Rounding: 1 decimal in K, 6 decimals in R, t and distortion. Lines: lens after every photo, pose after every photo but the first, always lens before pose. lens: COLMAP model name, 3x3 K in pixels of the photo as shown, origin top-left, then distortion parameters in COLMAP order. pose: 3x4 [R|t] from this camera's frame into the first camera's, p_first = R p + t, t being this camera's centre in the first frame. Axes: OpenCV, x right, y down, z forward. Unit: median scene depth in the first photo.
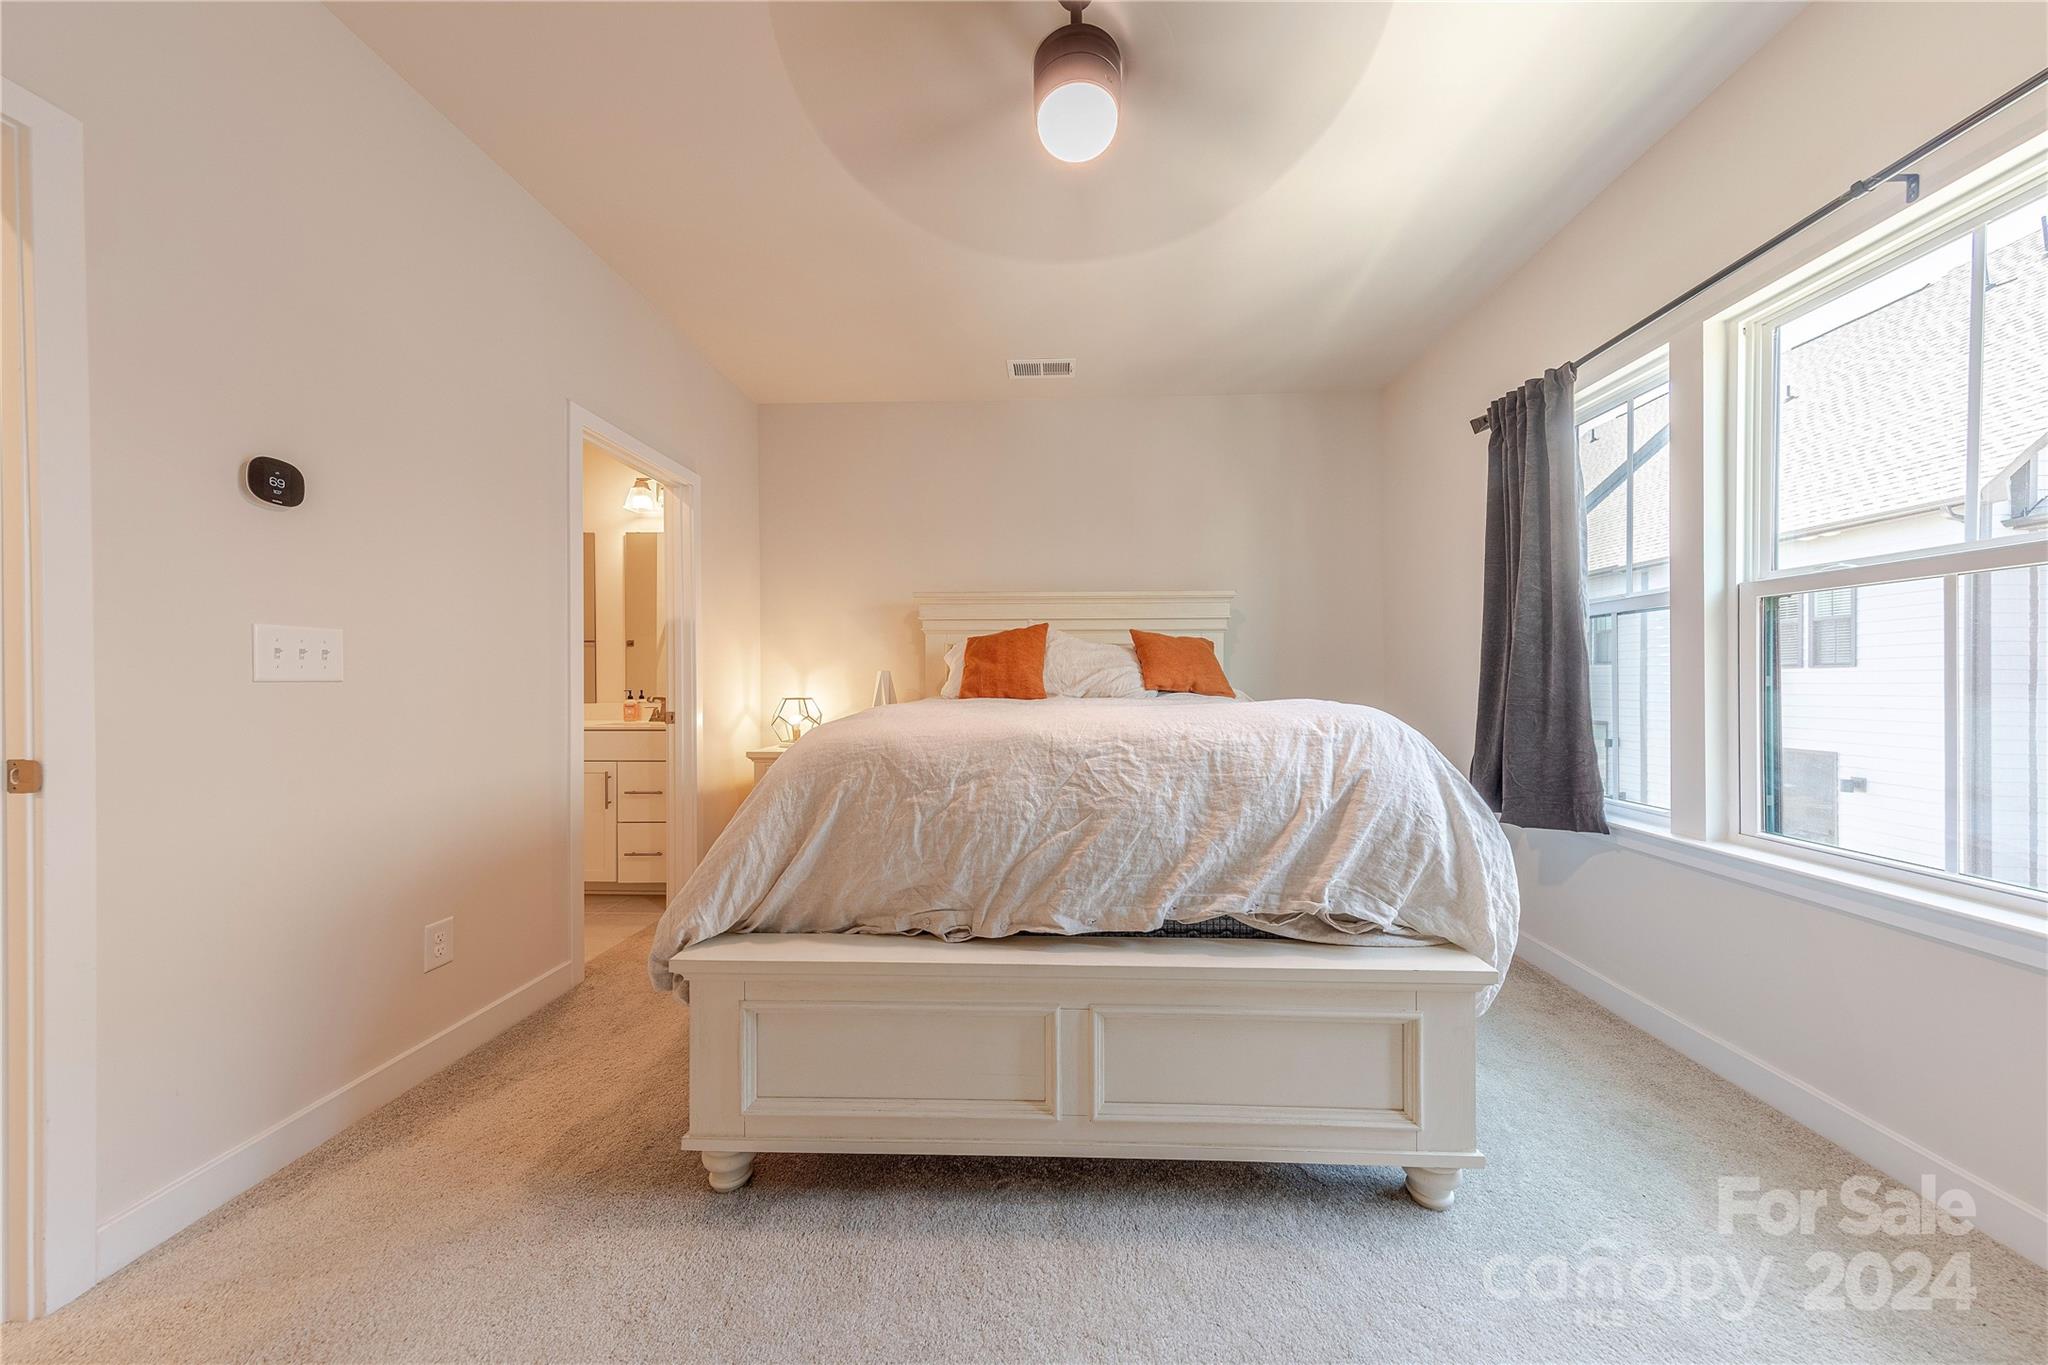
lens RADIAL K [[647.1, 0, 1024.0], [0, 647.1, 689.0], [0, 0, 1]] dist [0.010556, -0.001139]
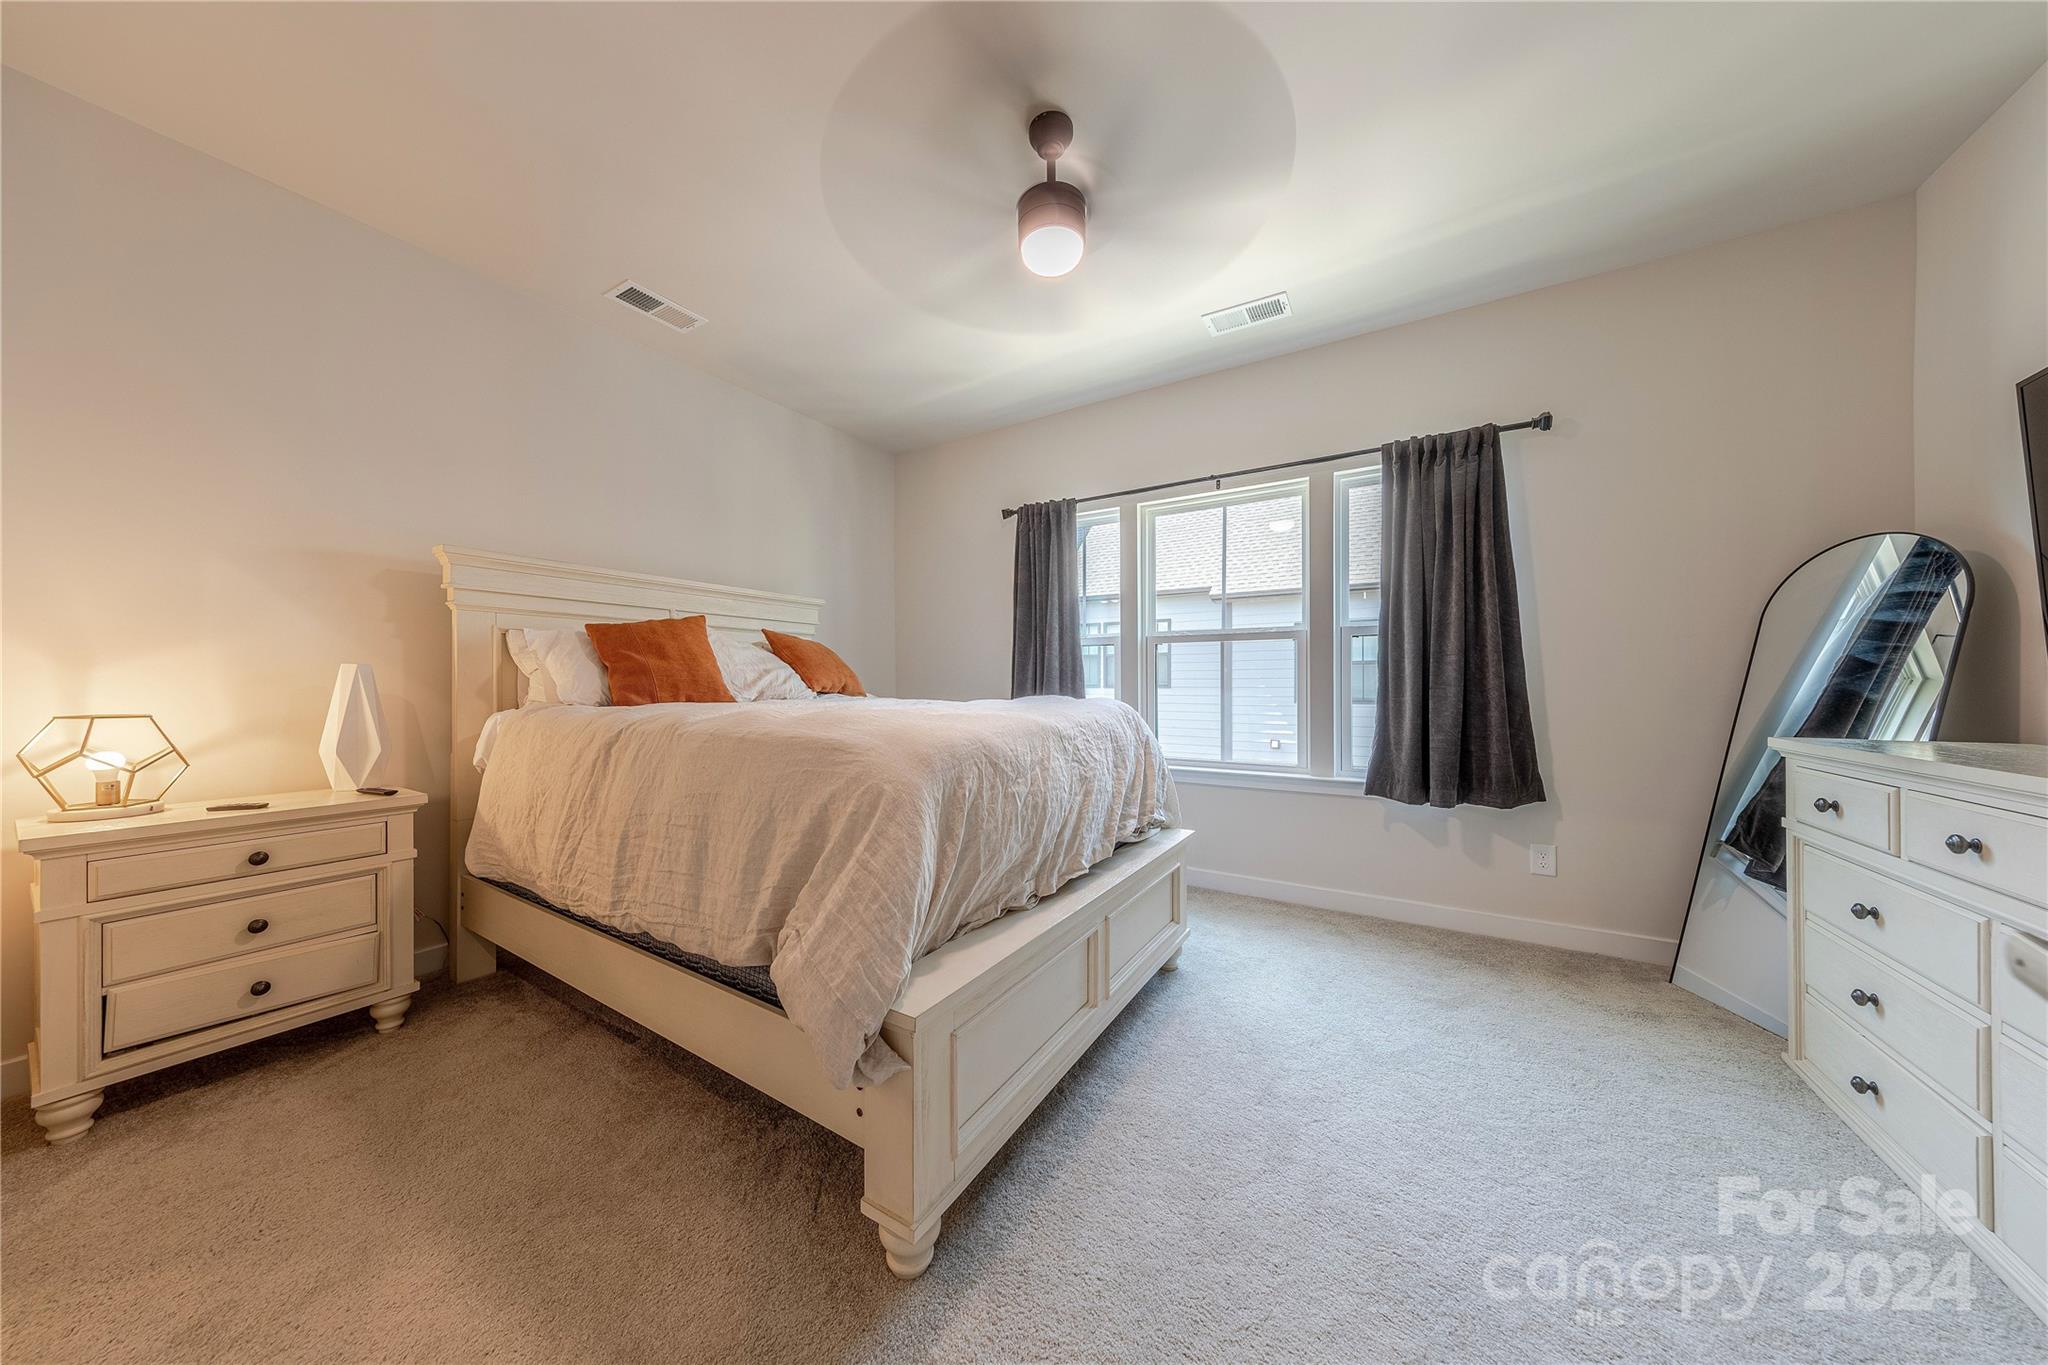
lens RADIAL K [[647.1, 0, 1026.5], [0, 647.1, 680.5], [0, 0, 1]] dist [0.010556, -0.001139]
pose [[0.493502, 0.006218, 0.869722, -0.902587], [0.008082, 0.999898, -0.011735, -0.001103], [-0.869707, 0.012820, 0.493402, 0.349167]]
